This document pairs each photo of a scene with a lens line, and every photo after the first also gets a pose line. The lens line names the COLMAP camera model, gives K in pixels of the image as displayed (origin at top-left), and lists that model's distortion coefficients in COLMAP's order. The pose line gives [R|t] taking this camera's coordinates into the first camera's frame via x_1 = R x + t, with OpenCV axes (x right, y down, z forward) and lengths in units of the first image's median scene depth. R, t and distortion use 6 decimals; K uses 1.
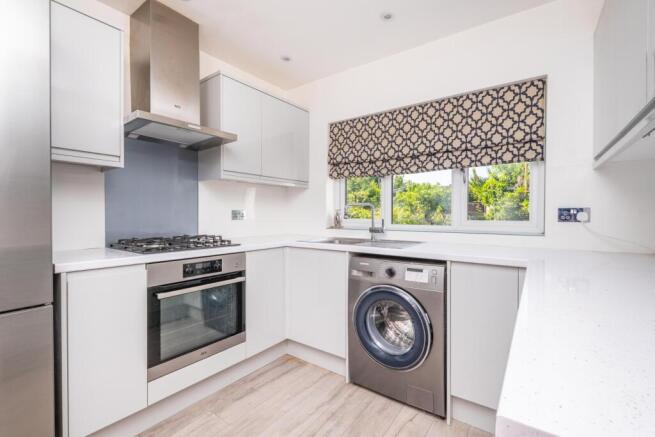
lens RADIAL K [[292.1, 0, 331.1], [0, 292.1, 218.5], [0, 0, 1]] dist [-0.002446, -0.002786]
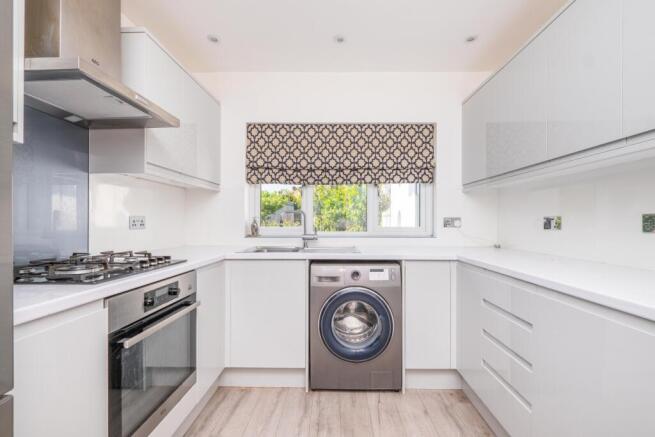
lens RADIAL K [[292.1, 0, 338.1], [0, 292.1, 222.0], [0, 0, 1]] dist [-0.002446, -0.002786]
pose [[0.813316, -0.000011, 0.581823, -0.434609], [0.006998, 0.999928, -0.009763, -0.004000], [-0.581781, 0.012012, 0.813257, 0.126108]]
